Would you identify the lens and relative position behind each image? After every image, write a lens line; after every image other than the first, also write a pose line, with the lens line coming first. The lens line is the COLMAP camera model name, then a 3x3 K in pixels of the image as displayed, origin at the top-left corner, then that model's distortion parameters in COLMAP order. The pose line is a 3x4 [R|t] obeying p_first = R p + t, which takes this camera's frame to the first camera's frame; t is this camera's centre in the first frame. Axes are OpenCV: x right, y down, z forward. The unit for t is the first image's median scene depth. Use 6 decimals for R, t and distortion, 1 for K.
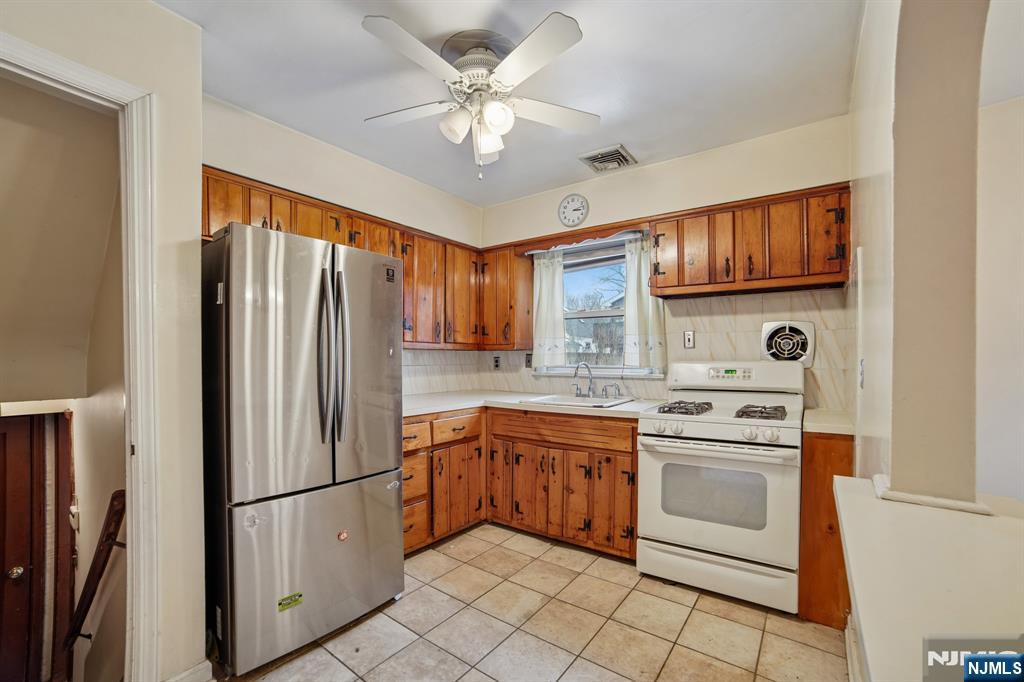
lens RADIAL K [[430.1, 0, 511.1], [0, 430.1, 368.6], [0, 0, 1]] dist [-0.067773, 0.035077]
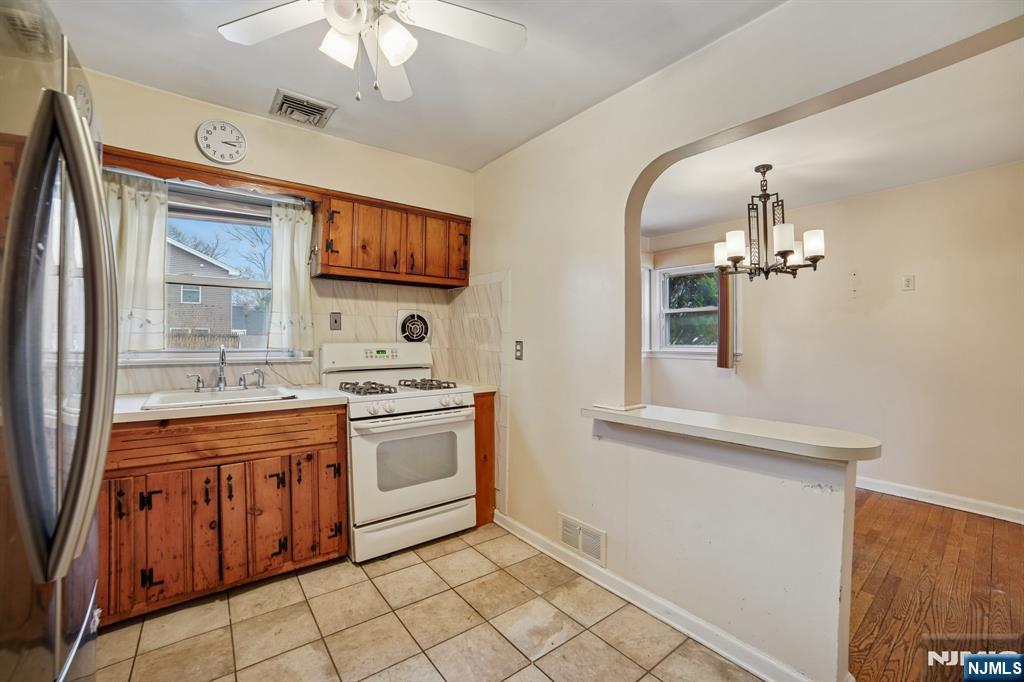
lens RADIAL K [[431.6, 0, 515.8], [0, 431.6, 344.2], [0, 0, 1]] dist [-0.106191, 0.042024]
pose [[0.265787, -0.005386, 0.964017, -0.471500], [0.020323, 0.999793, -0.000017, -0.006275], [-0.963818, 0.019597, 0.265841, 0.368028]]
